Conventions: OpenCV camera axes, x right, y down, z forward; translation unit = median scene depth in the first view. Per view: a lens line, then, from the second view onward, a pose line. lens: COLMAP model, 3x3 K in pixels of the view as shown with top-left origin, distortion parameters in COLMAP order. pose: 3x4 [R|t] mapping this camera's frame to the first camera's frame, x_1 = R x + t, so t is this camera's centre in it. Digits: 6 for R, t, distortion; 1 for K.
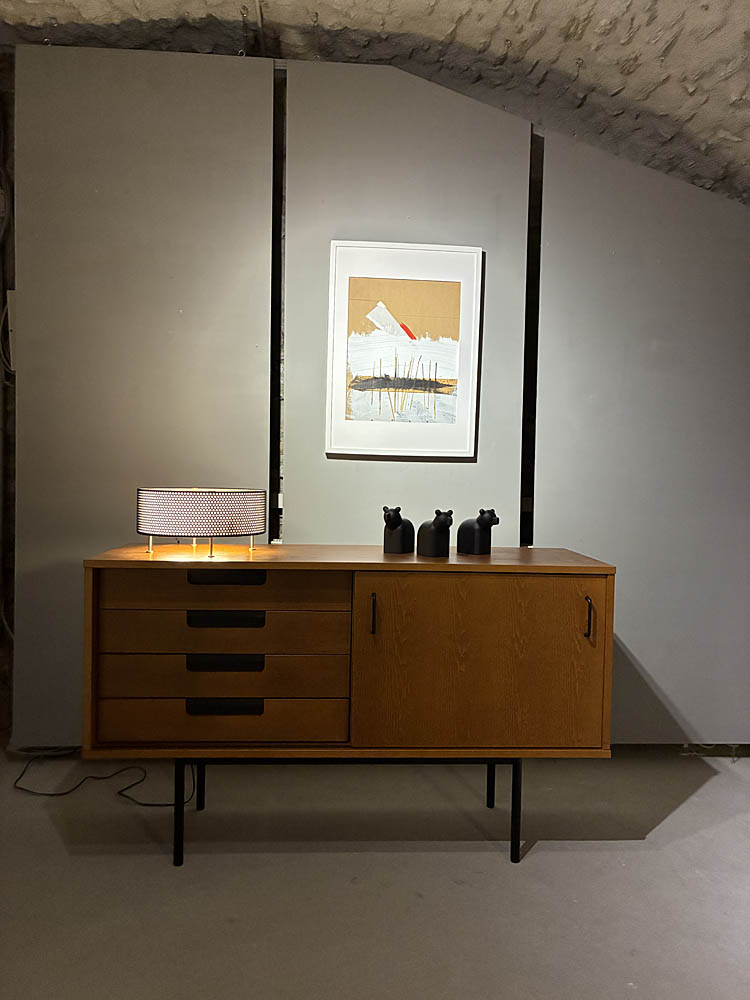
lens RADIAL K [[747.7, 0, 374.3], [0, 747.7, 500.7], [0, 0, 1]] dist [0.044628, -0.053196]
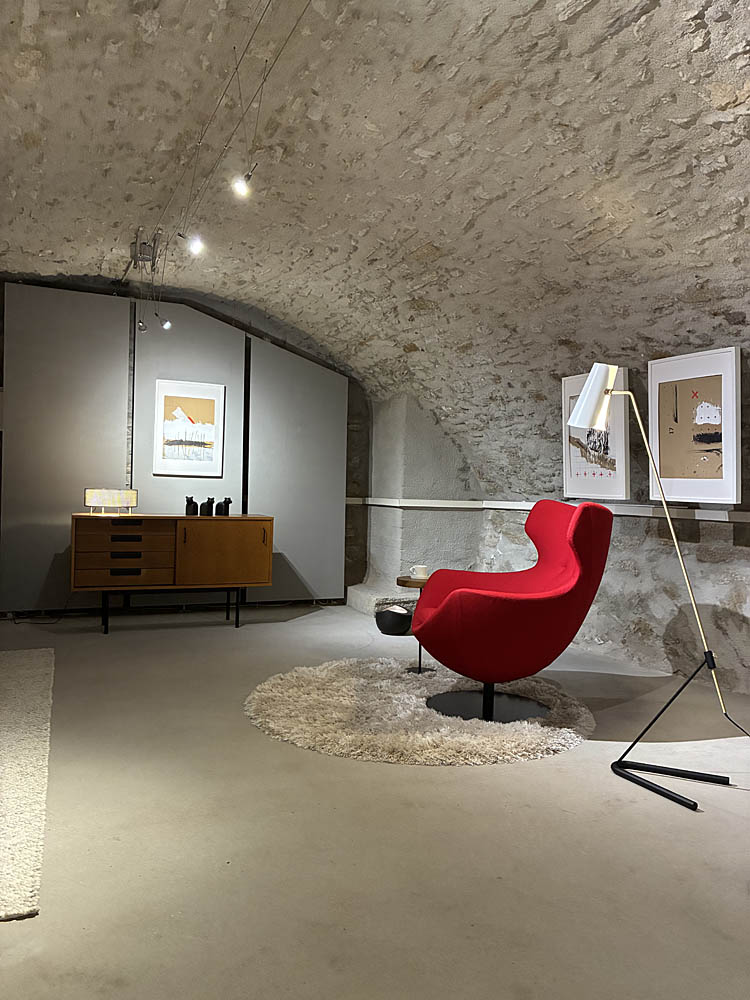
lens RADIAL K [[747.7, 0, 377.2], [0, 747.7, 502.7], [0, 0, 1]] dist [0.044628, -0.053196]
pose [[0.938290, 0.000533, 0.345848, -0.213412], [0.003560, 0.999931, -0.011199, 0.049977], [-0.345830, 0.011739, 0.938224, -1.325296]]
